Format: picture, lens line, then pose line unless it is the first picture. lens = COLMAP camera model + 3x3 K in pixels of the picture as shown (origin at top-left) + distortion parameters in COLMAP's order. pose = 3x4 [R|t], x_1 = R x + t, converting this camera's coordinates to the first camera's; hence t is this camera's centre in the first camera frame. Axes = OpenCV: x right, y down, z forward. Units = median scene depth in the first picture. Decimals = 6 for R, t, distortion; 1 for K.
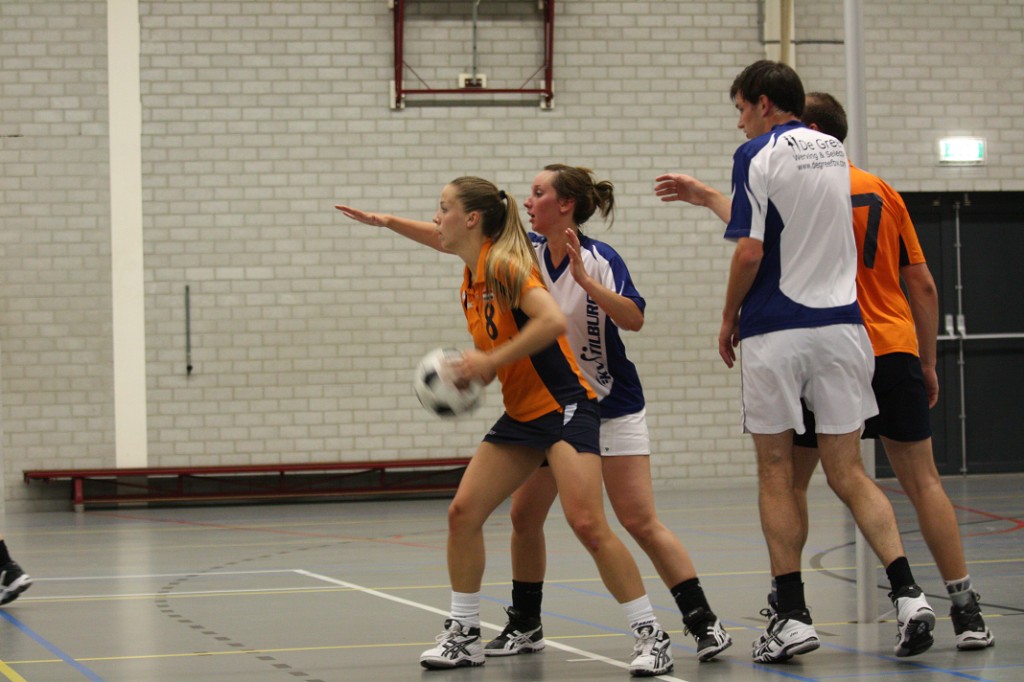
lens RADIAL K [[3389.0, 0, 499.6], [0, 3389.0, 368.1], [0, 0, 1]] dist [-0.318913, 0.000000]
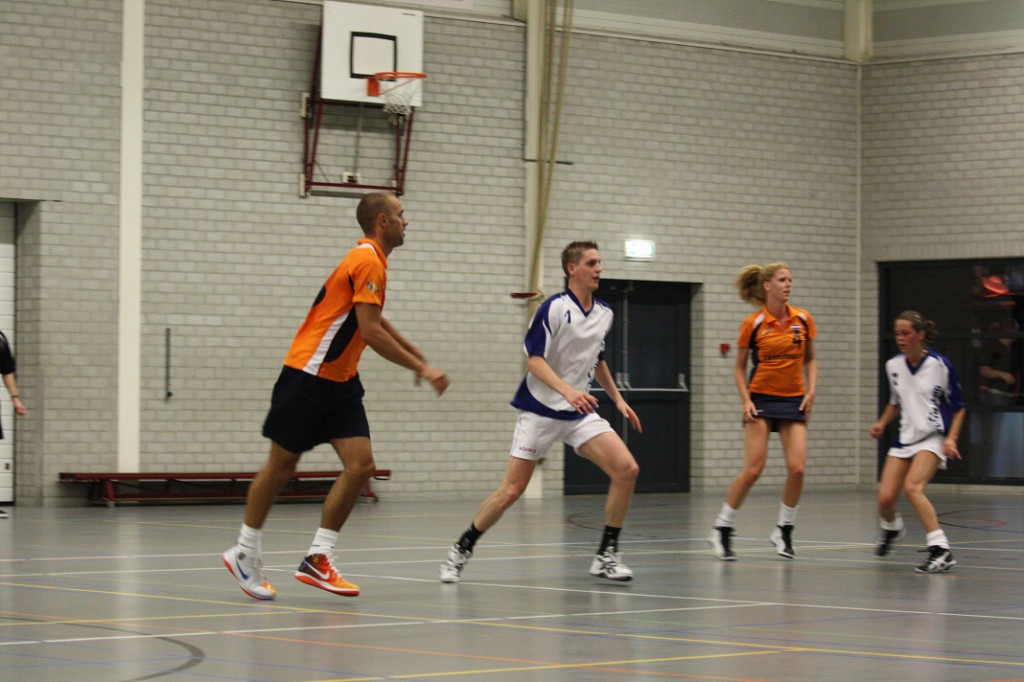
lens RADIAL K [[3389.0, 0, 479.0], [0, 3389.0, 385.8], [0, 0, 1]] dist [-0.318913, 0.000000]
pose [[0.875834, 0.033706, 0.481434, -0.587953], [-0.028084, 0.999427, -0.018880, 0.017054], [-0.481795, 0.003015, 0.876279, -0.150527]]
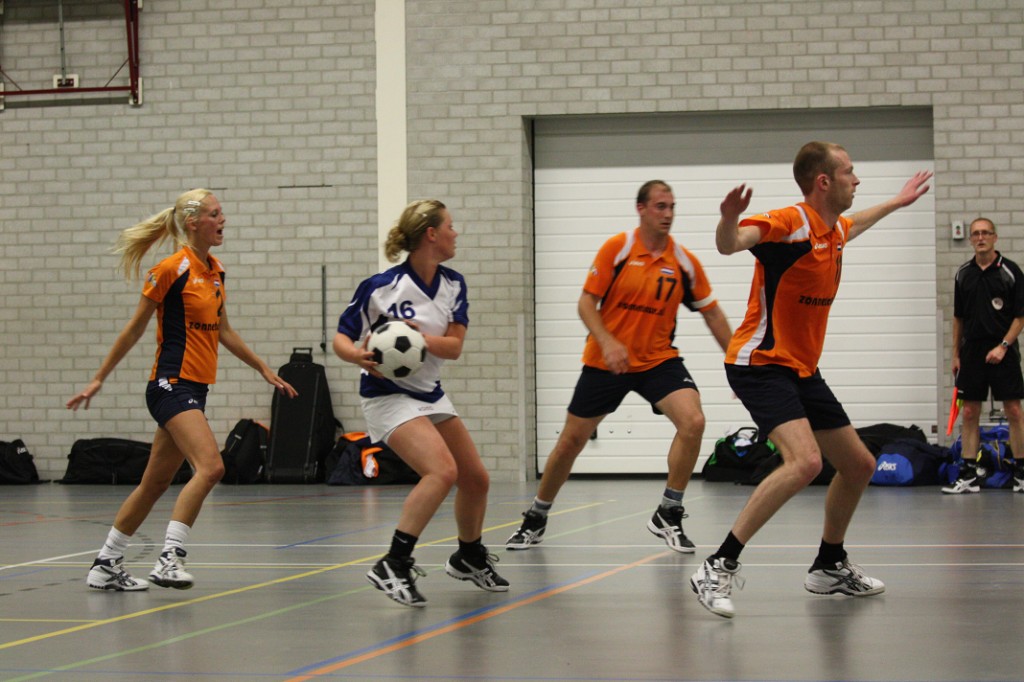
lens RADIAL K [[3389.0, 0, 513.1], [0, 3389.0, 340.9], [0, 0, 1]] dist [-0.318913, 0.000000]
pose [[0.874610, 0.014756, -0.484602, 0.619432], [-0.012021, 0.999889, 0.008751, -0.016209], [0.484678, -0.001828, 0.874691, 0.167008]]
